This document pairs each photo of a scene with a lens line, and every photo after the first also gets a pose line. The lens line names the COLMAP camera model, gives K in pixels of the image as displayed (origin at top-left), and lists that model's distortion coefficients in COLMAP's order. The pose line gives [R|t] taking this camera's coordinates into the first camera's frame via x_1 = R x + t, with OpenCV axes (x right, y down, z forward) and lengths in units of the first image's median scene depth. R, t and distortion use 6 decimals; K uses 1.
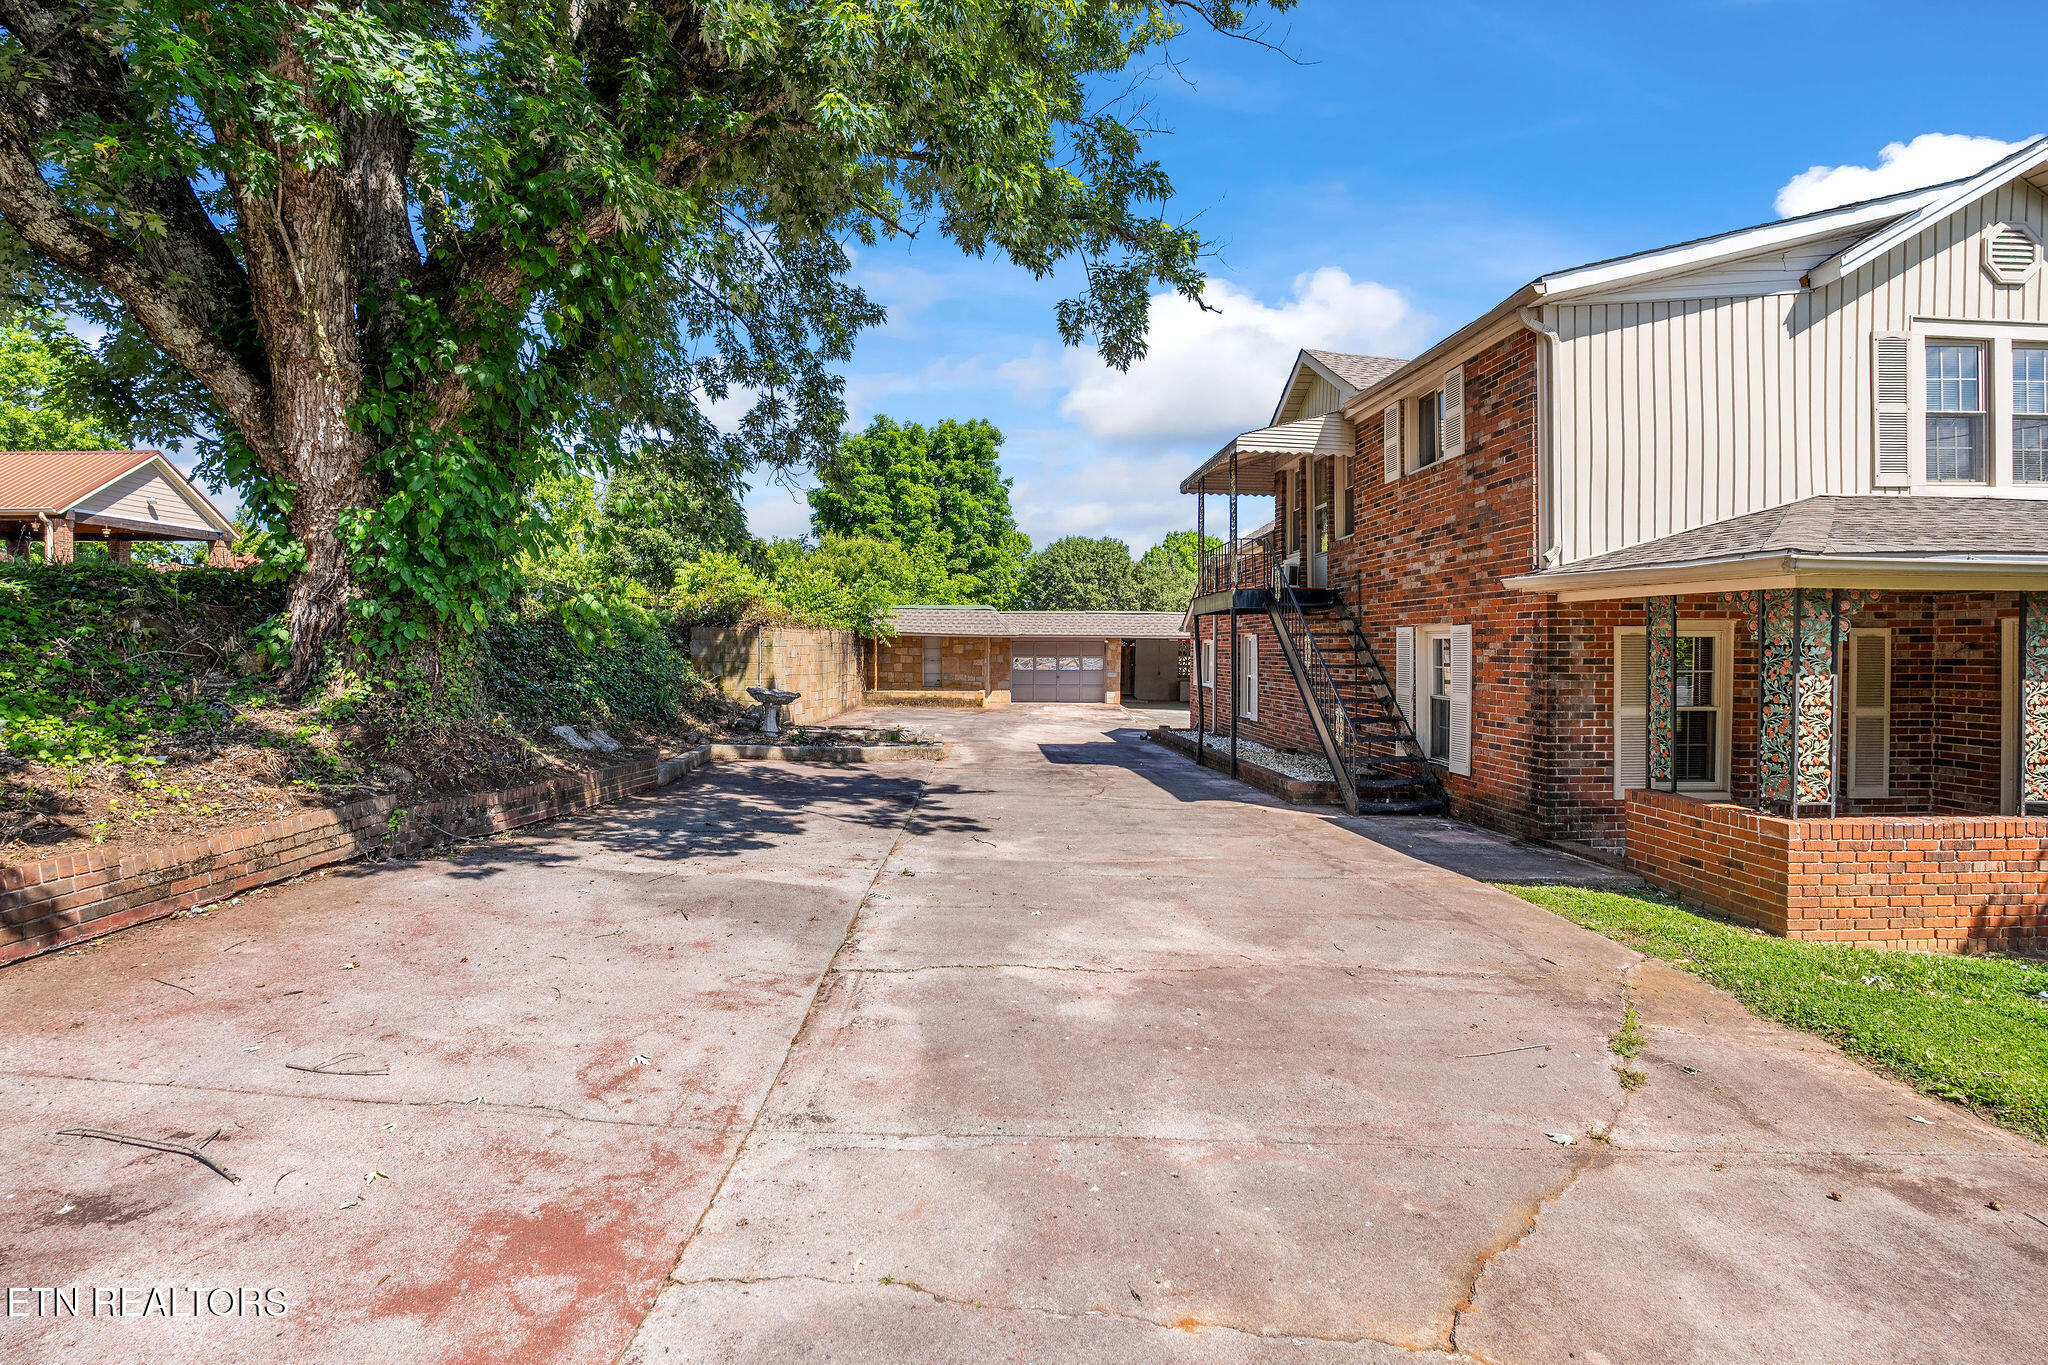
lens RADIAL K [[915.8, 0, 1024.3], [0, 915.8, 654.3], [0, 0, 1]] dist [-0.001038, -0.000086]
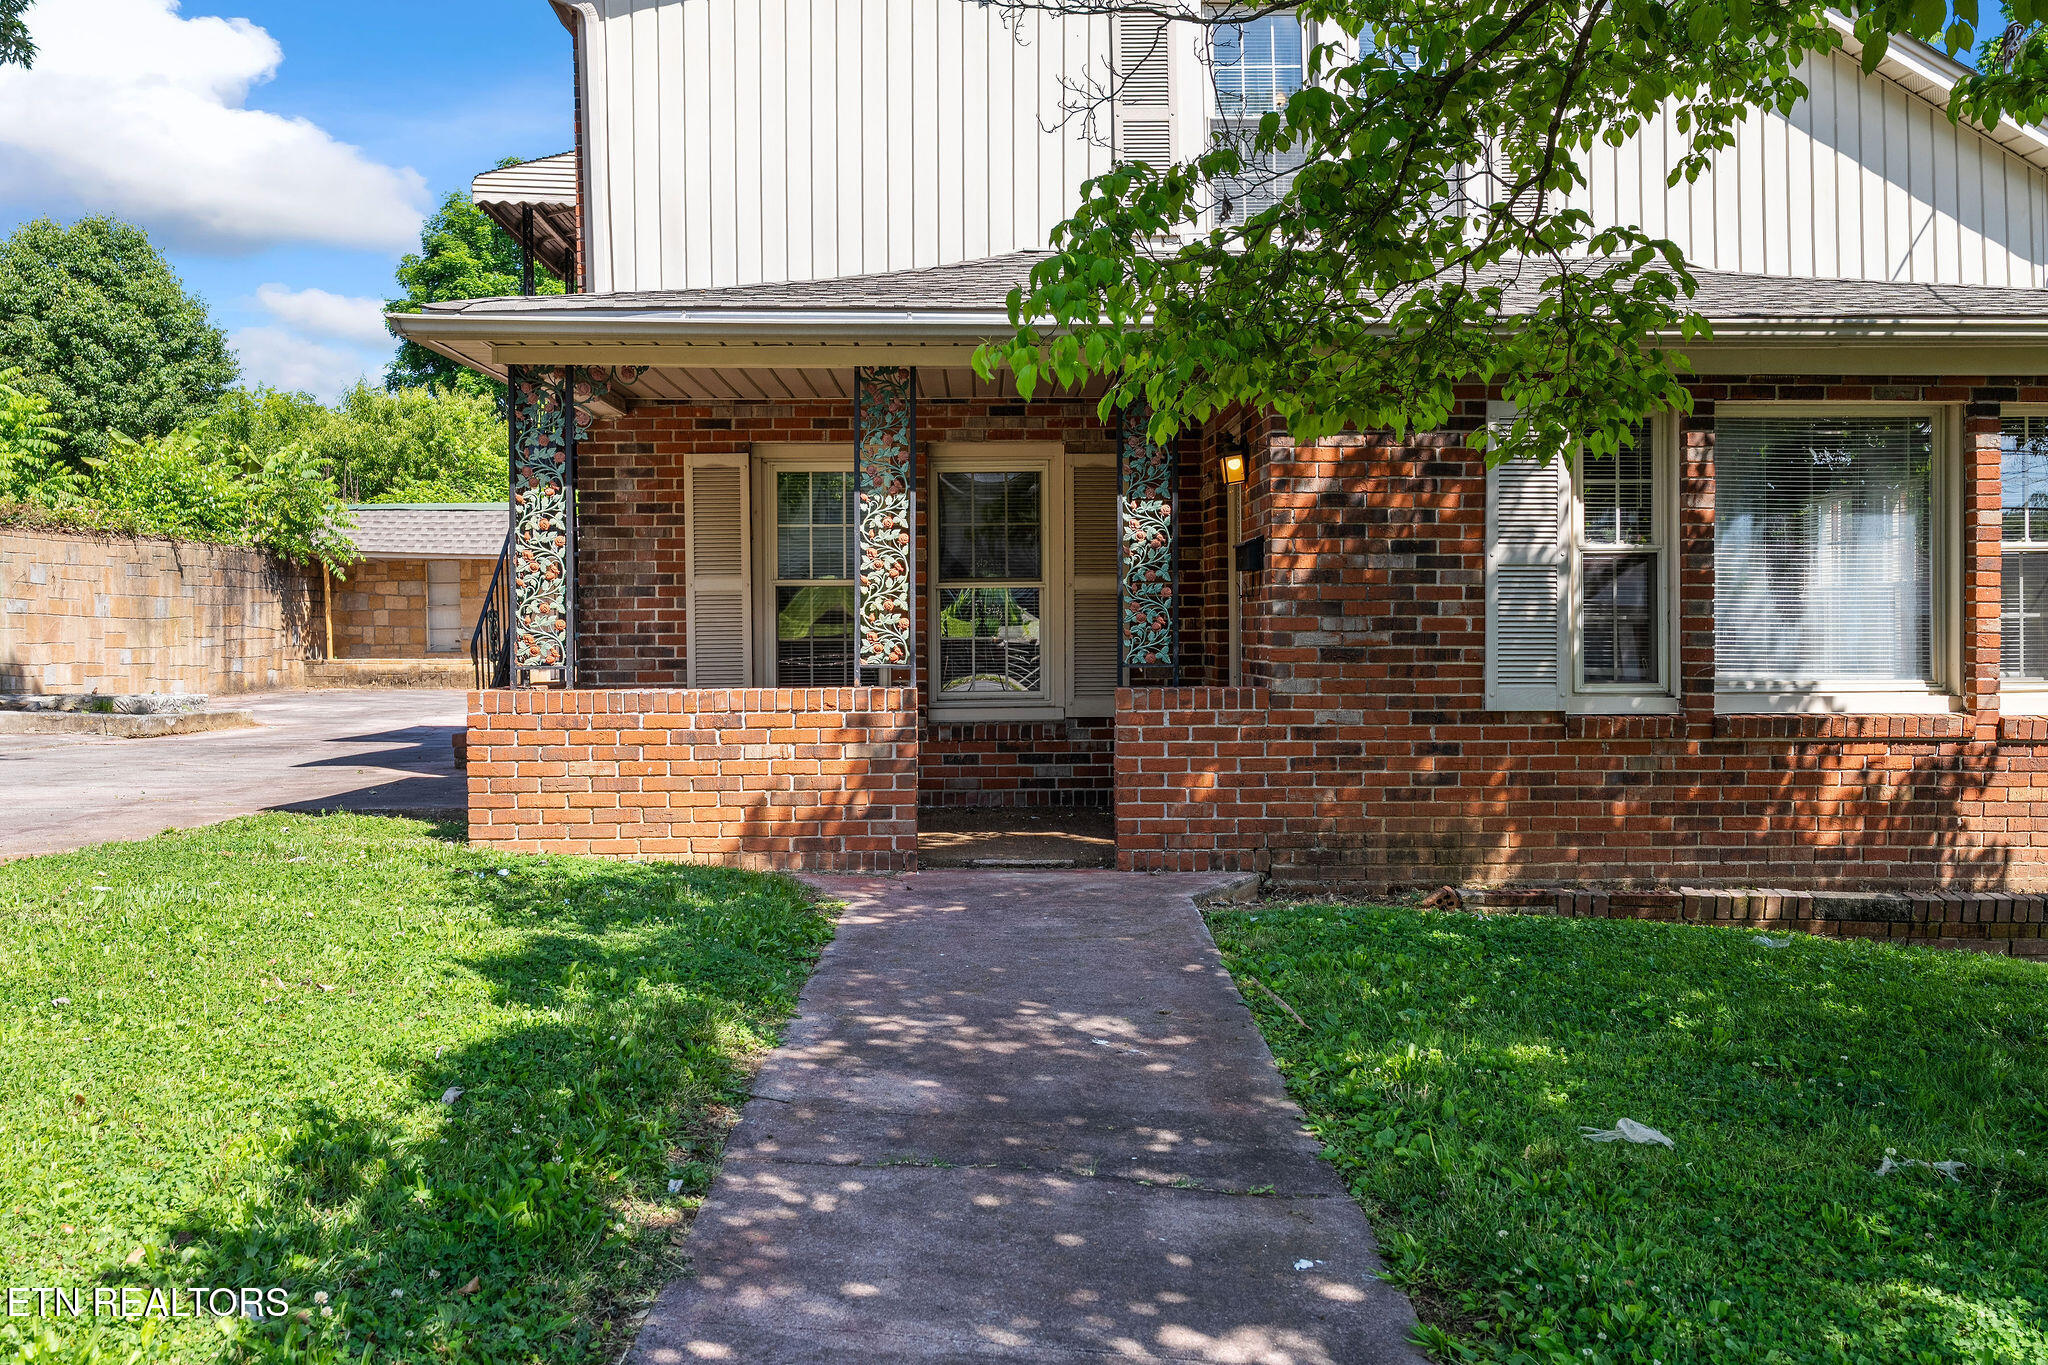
lens RADIAL K [[1840.5, 0, 1018.0], [0, 1840.5, 650.5], [0, 0, 1]] dist [0.008202, 0.004753]
pose [[0.999535, -0.006913, -0.029710, 0.826760], [0.007054, 0.999964, 0.004664, 0.094316], [0.029677, -0.004871, 0.999548, -0.275288]]
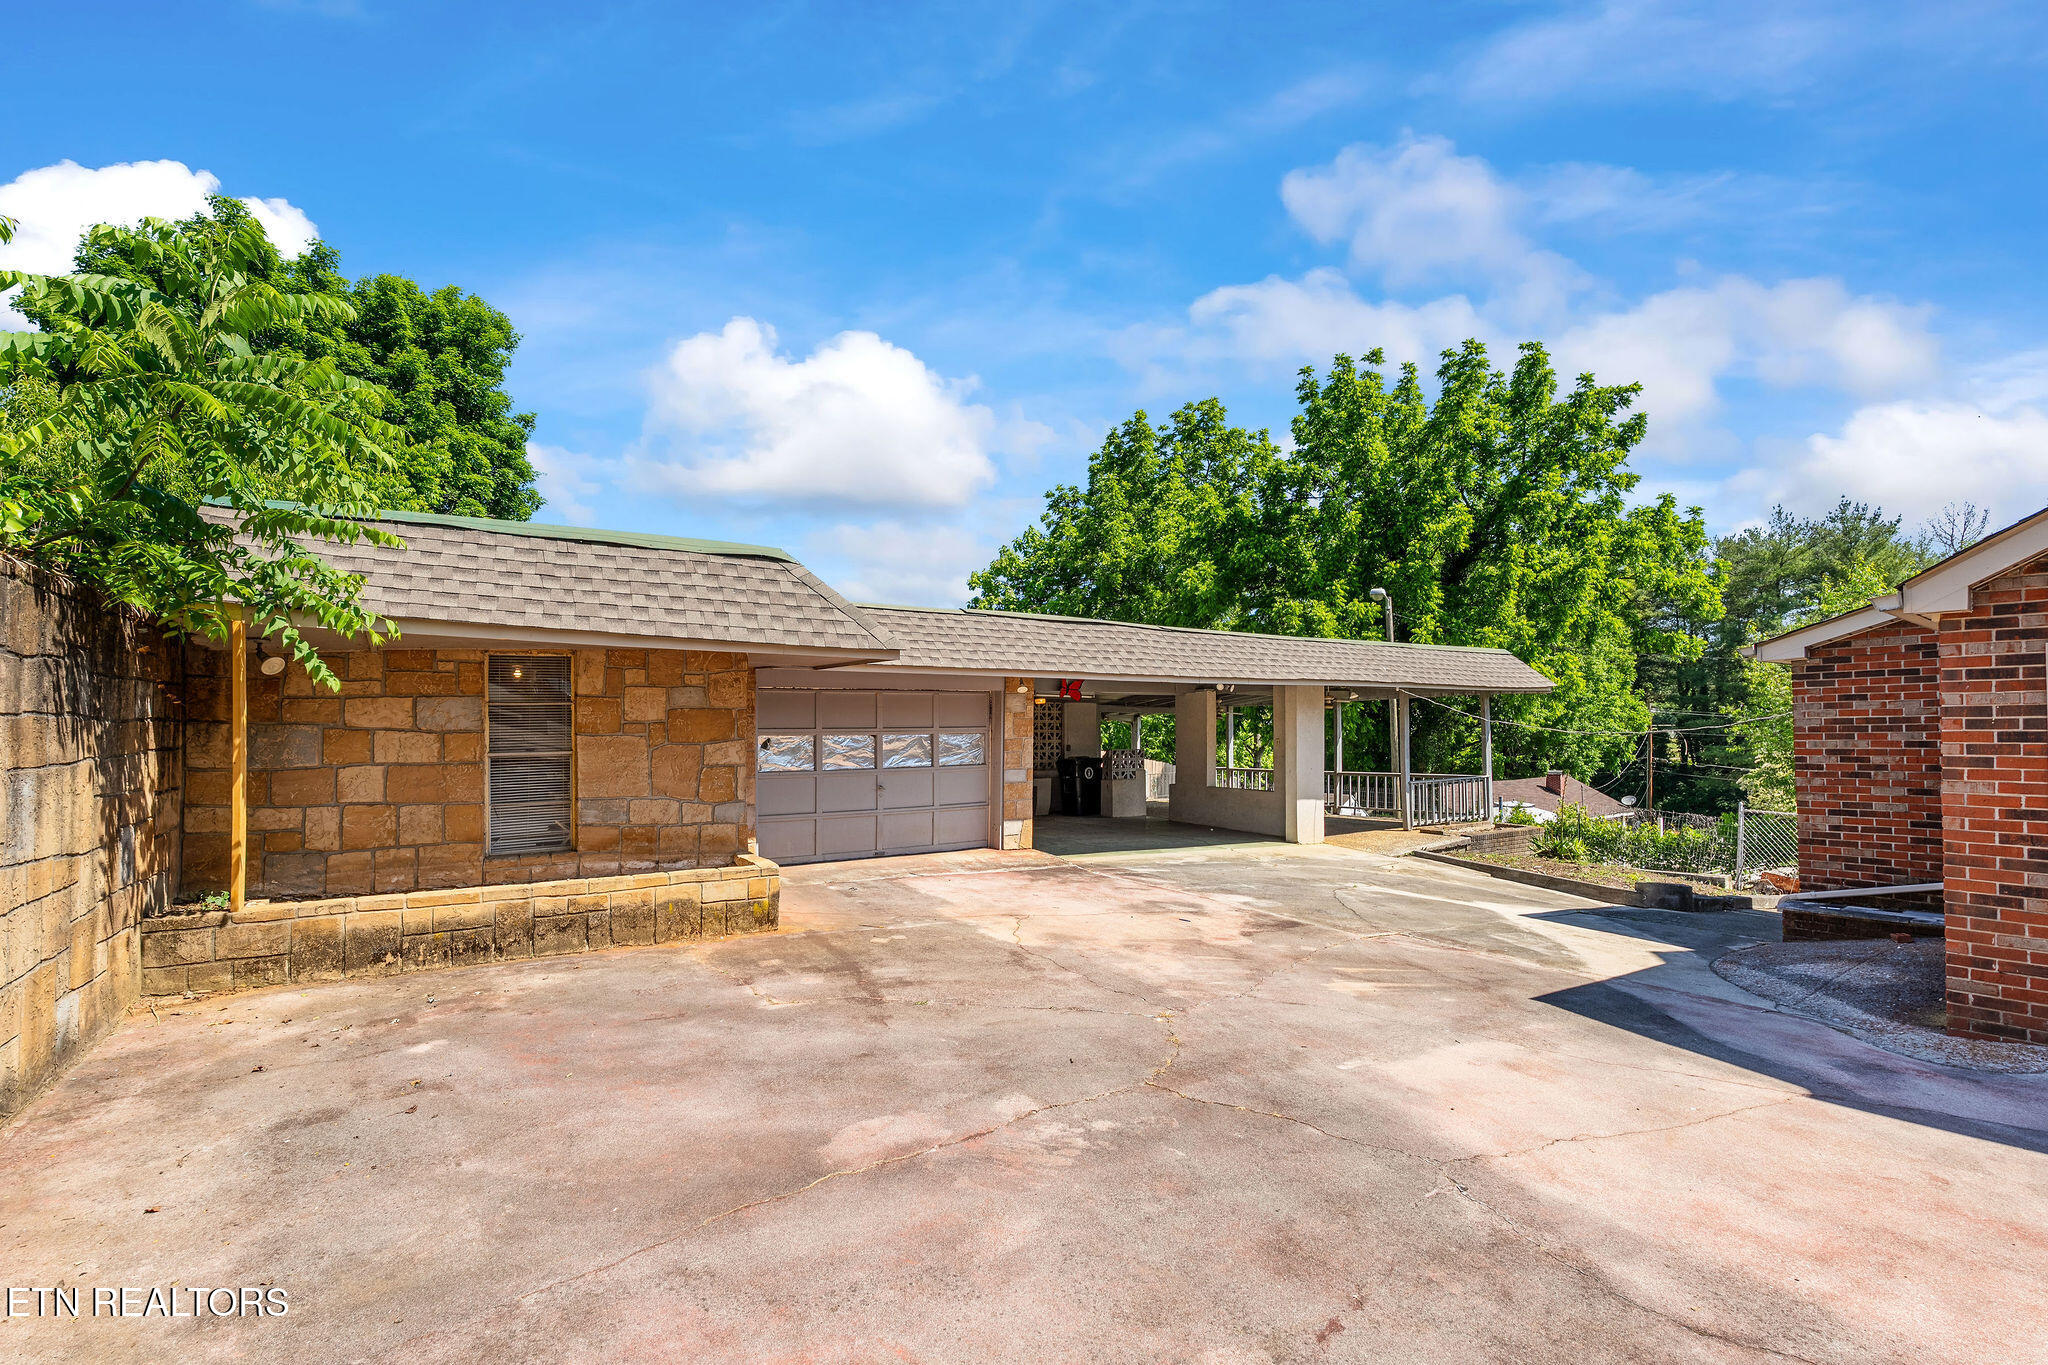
lens RADIAL K [[901.9, 0, 1020.1], [0, 901.9, 715.8], [0, 0, 1]] dist [-0.008965, -0.000078]
pose [[0.834510, -0.002819, 0.550986, -0.371550], [0.014350, 0.999759, -0.016619, 0.010072], [-0.550806, 0.021775, 0.834349, 2.164547]]
